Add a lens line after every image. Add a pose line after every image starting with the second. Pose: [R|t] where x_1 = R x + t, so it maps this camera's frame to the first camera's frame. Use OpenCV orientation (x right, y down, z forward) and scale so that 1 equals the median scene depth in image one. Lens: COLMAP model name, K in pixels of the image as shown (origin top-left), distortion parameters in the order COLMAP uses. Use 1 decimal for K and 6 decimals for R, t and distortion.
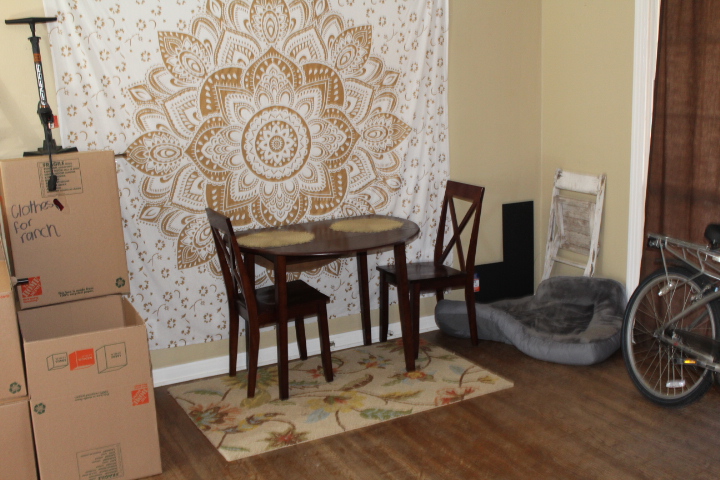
lens RADIAL K [[849.1, 0, 361.4], [0, 849.1, 235.3], [0, 0, 1]] dist [-0.035926, 0.000000]
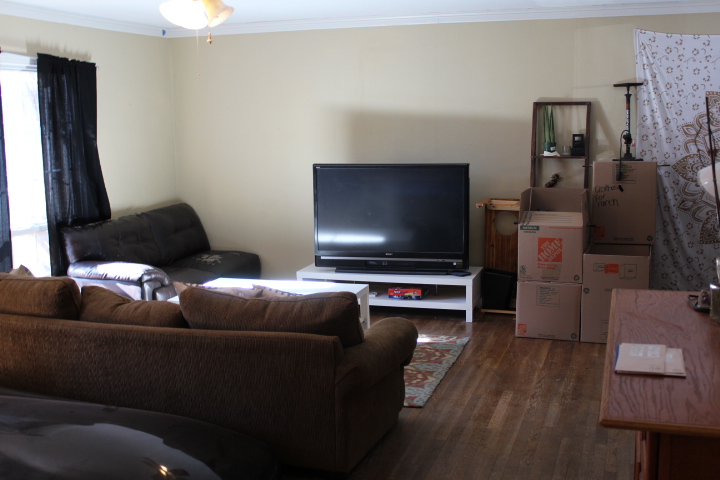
lens RADIAL K [[849.1, 0, 361.8], [0, 849.1, 240.1], [0, 0, 1]] dist [-0.035926, 0.000000]
pose [[0.706537, 0.133488, -0.694972, 0.451524], [-0.159428, 0.986827, 0.027466, 0.096761], [0.689483, 0.091393, 0.718512, -0.574519]]
